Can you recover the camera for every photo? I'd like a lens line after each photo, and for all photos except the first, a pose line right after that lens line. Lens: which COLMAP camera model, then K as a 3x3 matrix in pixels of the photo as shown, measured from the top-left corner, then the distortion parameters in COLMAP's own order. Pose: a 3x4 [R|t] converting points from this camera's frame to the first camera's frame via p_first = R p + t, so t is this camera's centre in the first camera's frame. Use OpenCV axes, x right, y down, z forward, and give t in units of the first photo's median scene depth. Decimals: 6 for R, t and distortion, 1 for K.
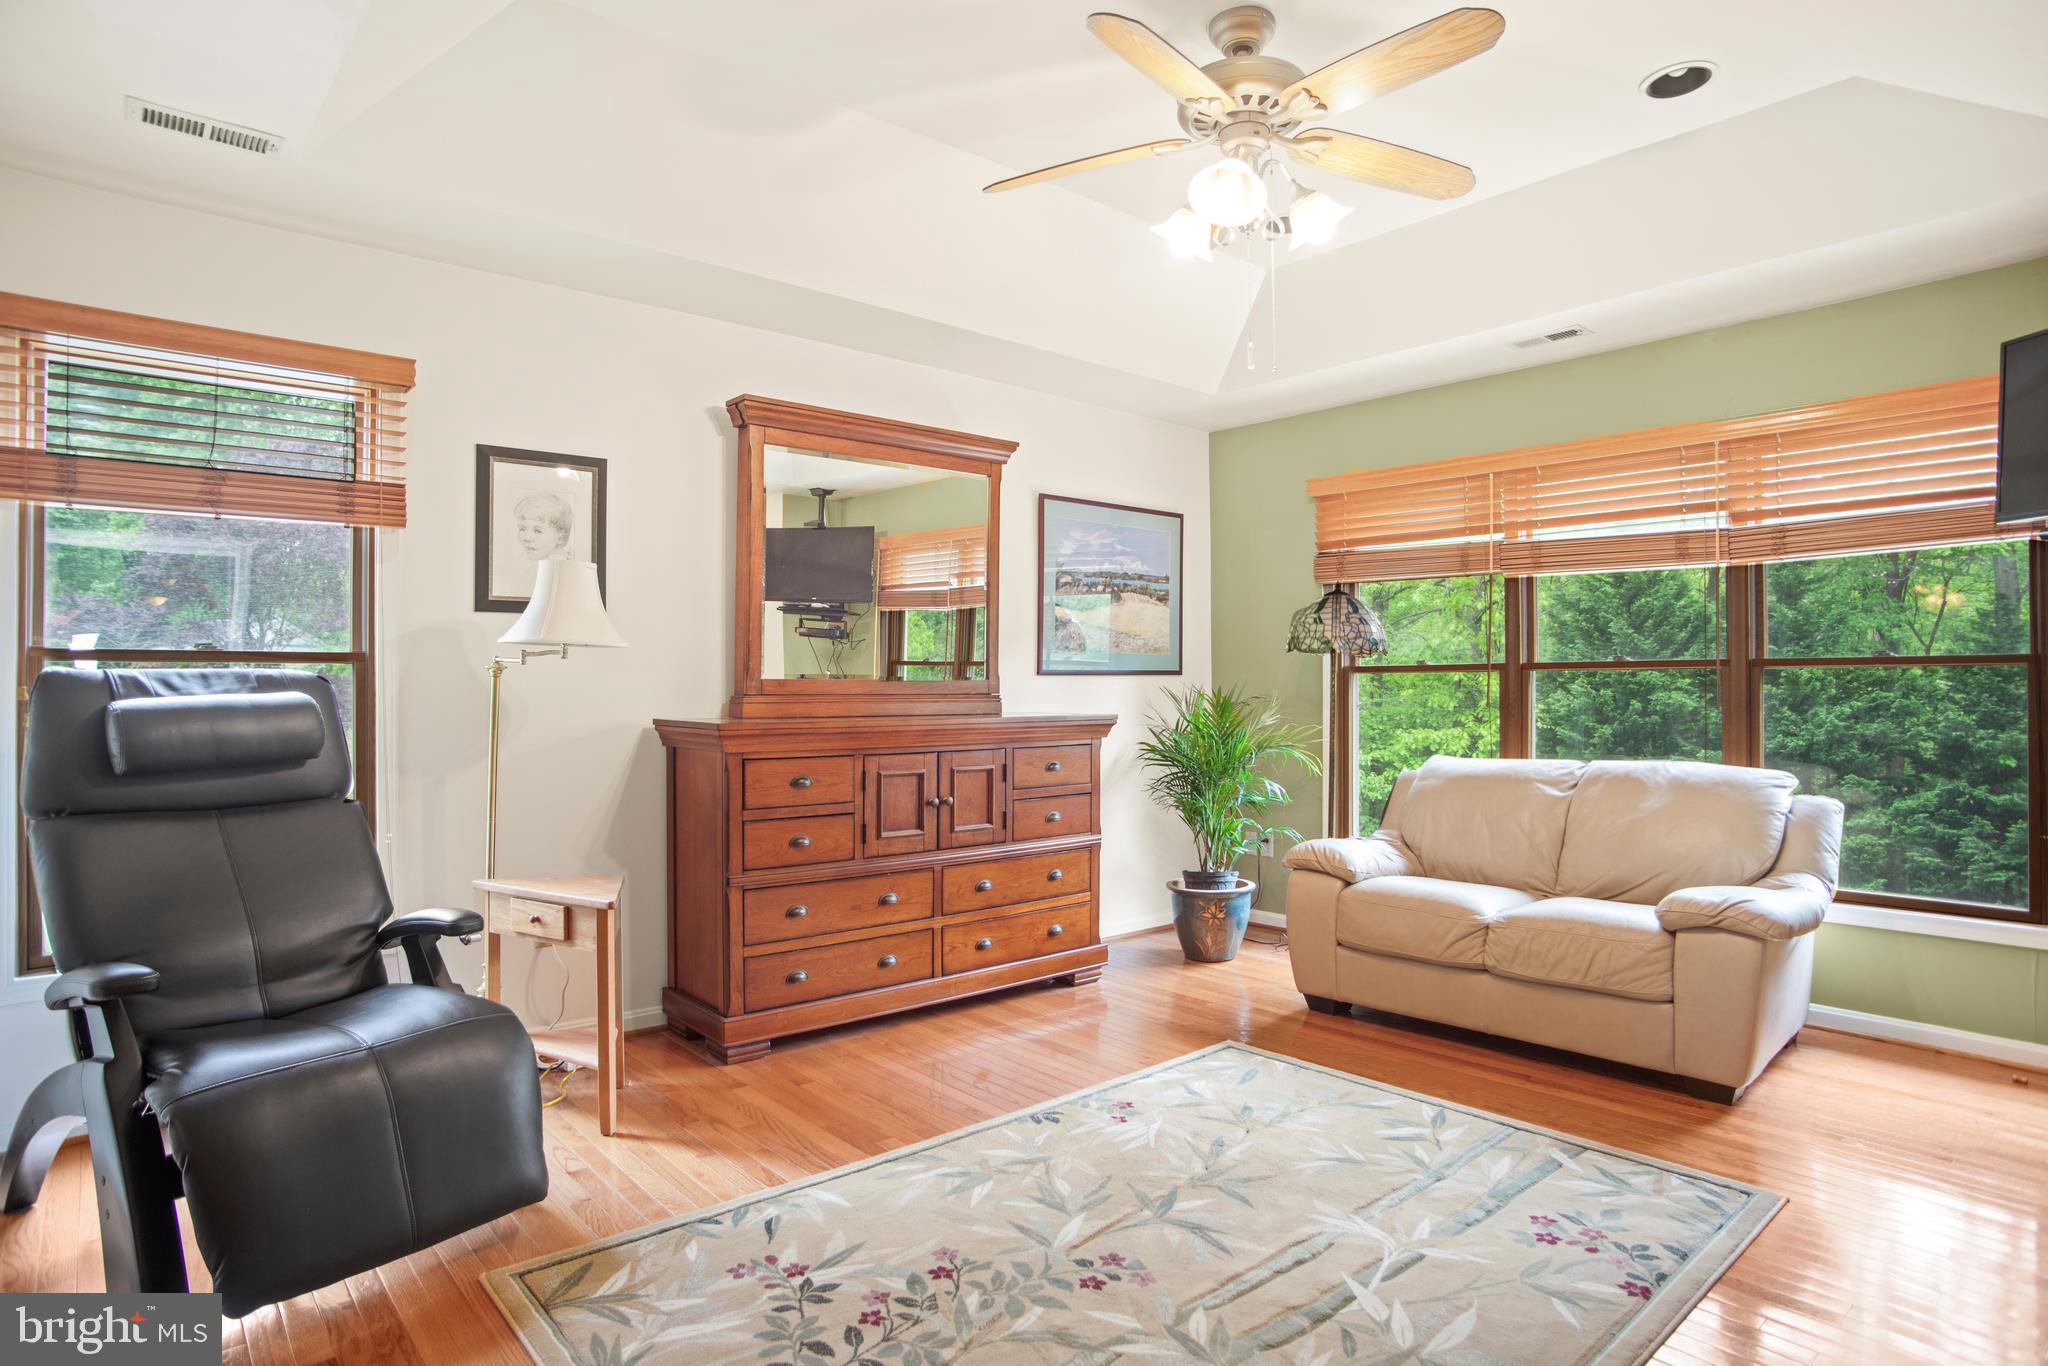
lens RADIAL K [[1146.7, 0, 1036.1], [0, 1146.7, 688.1], [0, 0, 1]] dist [-0.069928, 0.021457]
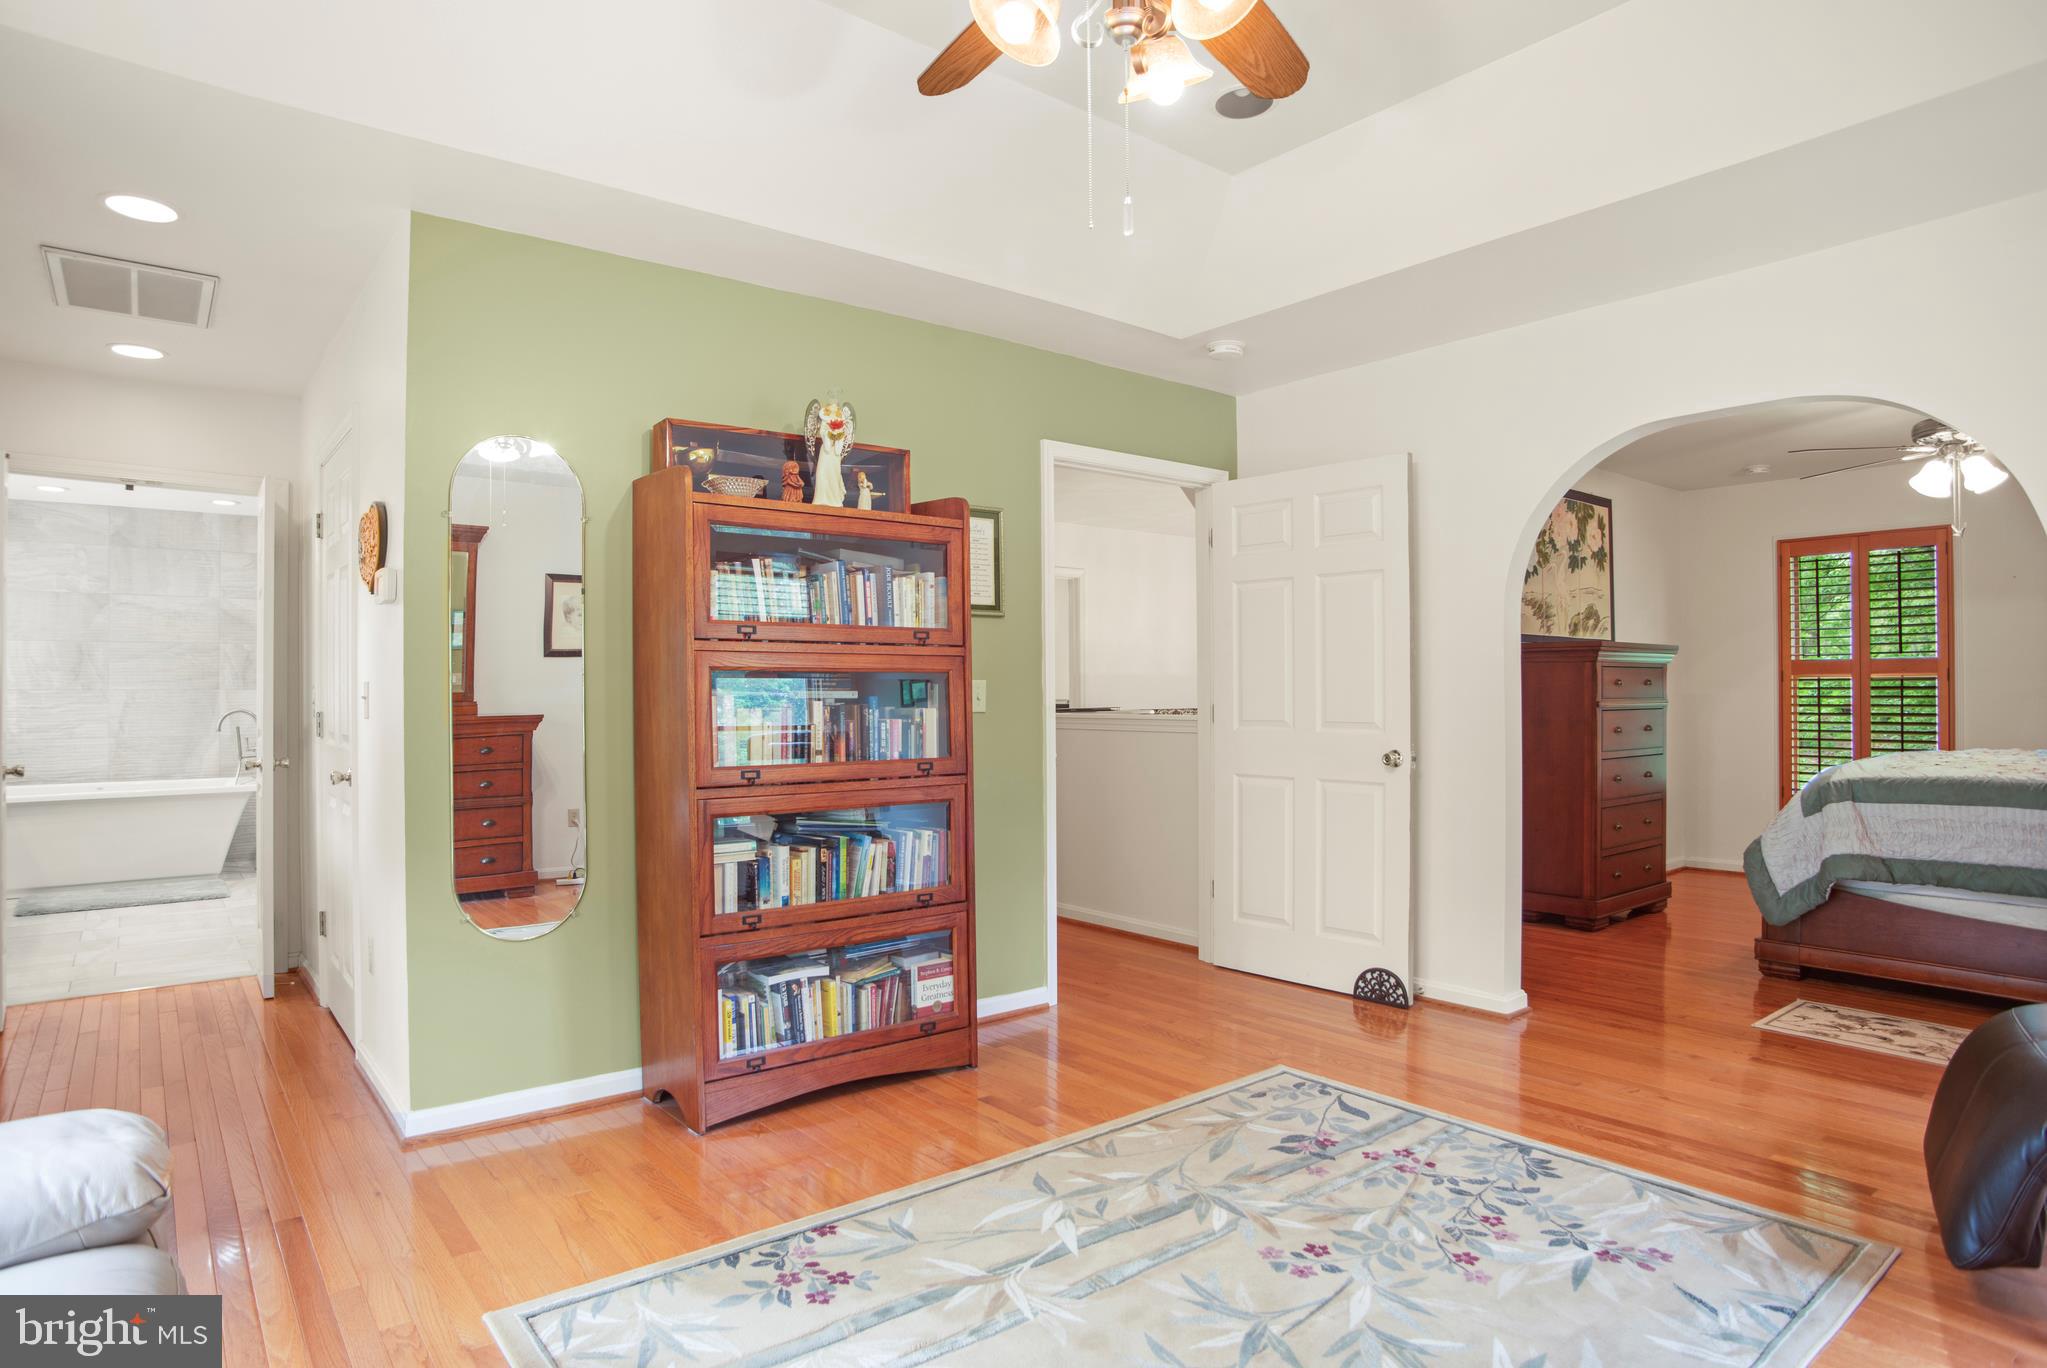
lens RADIAL K [[1146.1, 0, 1028.1], [0, 1146.1, 688.3], [0, 0, 1]] dist [-0.069928, 0.021457]
pose [[-0.998819, 0.005371, 0.048278, 0.207442], [0.004863, 0.999932, -0.010637, 0.003961], [-0.048332, -0.010390, -0.998777, 1.602927]]
